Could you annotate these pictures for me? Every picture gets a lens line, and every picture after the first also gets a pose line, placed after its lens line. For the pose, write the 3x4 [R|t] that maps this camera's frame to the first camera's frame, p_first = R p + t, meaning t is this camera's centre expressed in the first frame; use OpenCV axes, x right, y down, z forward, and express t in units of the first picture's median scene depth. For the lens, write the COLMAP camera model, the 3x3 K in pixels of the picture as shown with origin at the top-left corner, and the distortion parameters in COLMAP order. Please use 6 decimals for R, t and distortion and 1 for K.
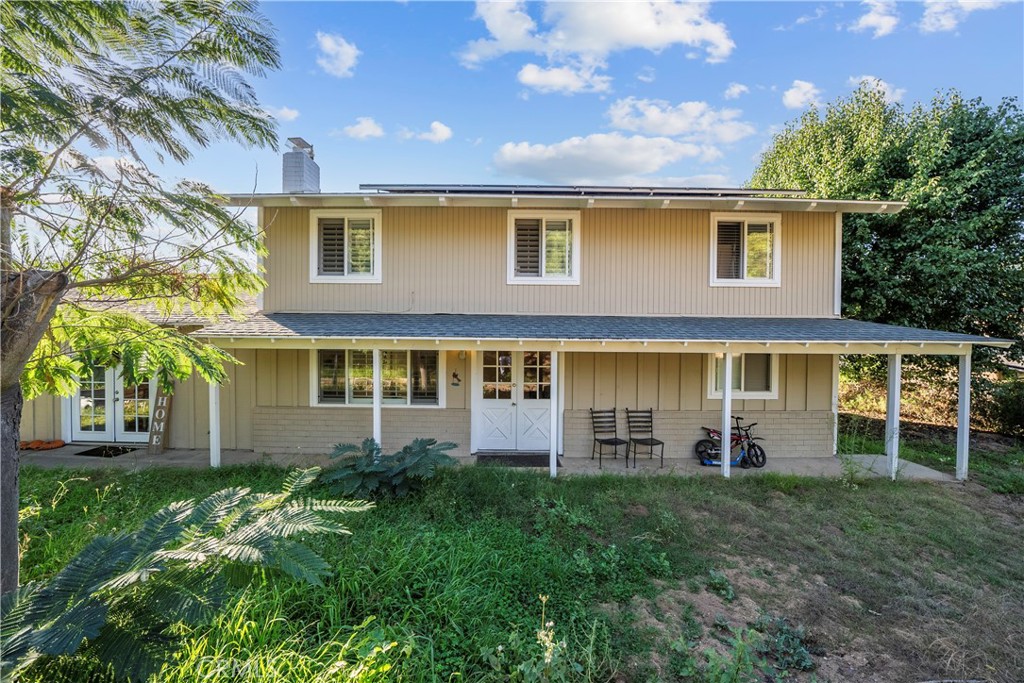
lens RADIAL K [[353.2, 0, 508.5], [0, 353.2, 342.0], [0, 0, 1]] dist [-0.021802, 0.000778]
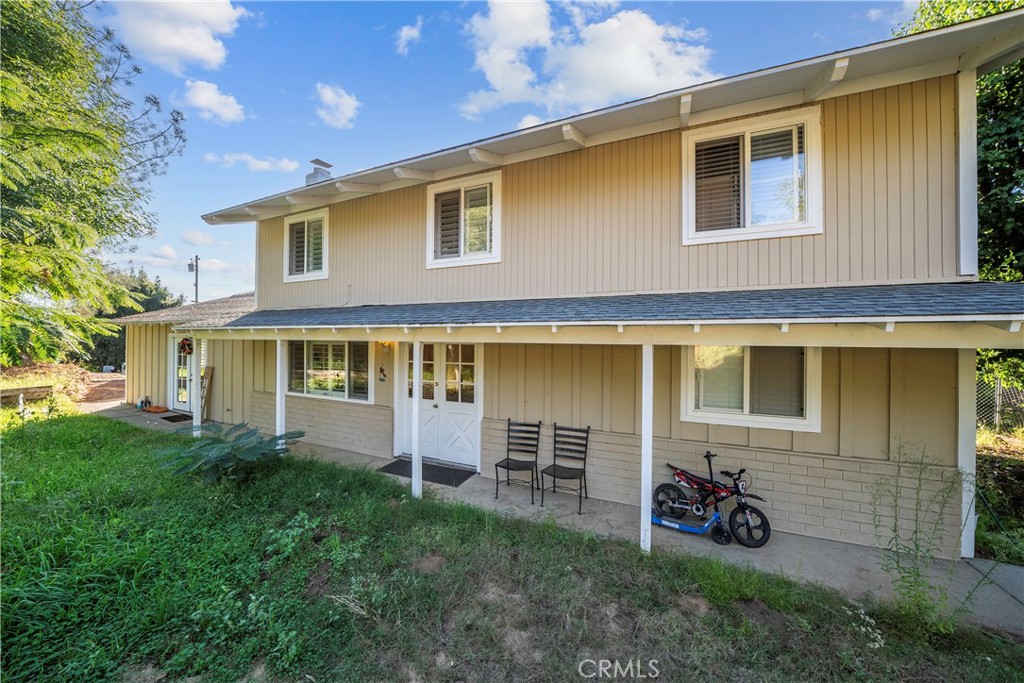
lens RADIAL K [[353.2, 0, 511.1], [0, 353.2, 341.4], [0, 0, 1]] dist [-0.021802, 0.000778]
pose [[0.911425, -0.000168, -0.411465, 0.554519], [-0.012808, 0.999504, -0.028779, 0.040934], [0.411266, 0.031500, 0.910971, 0.289642]]
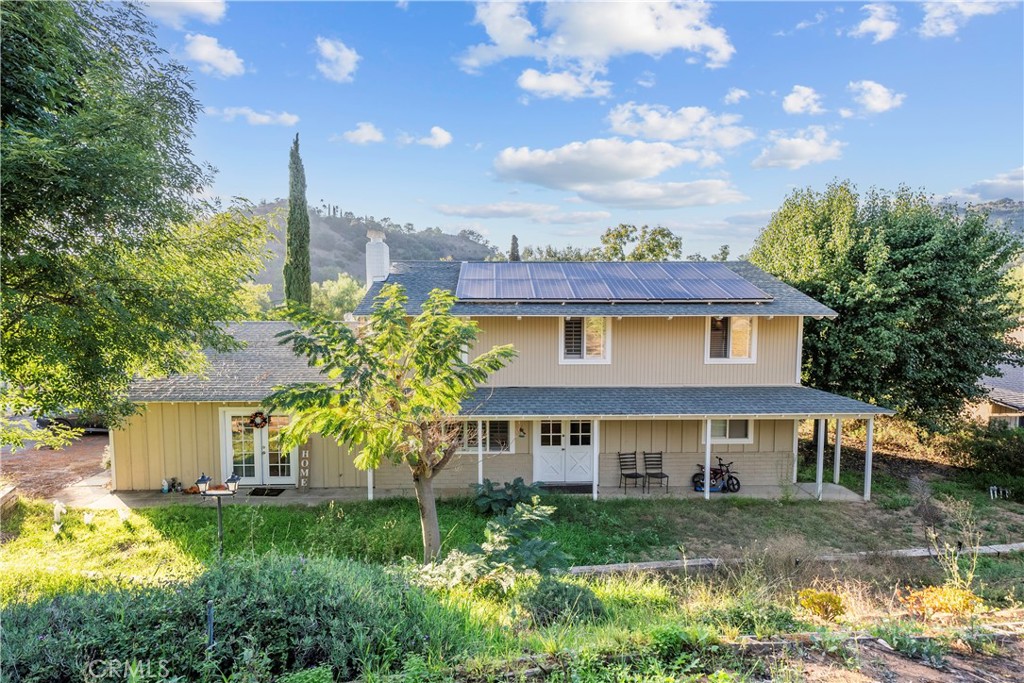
lens RADIAL K [[508.2, 0, 510.5], [0, 508.2, 343.8], [0, 0, 1]] dist [0.023491, 0.000018]
pose [[0.999365, -0.011002, 0.033890, -0.262063], [0.009036, 0.998298, 0.057623, -0.363834], [-0.034466, -0.057280, 0.997763, -0.988930]]
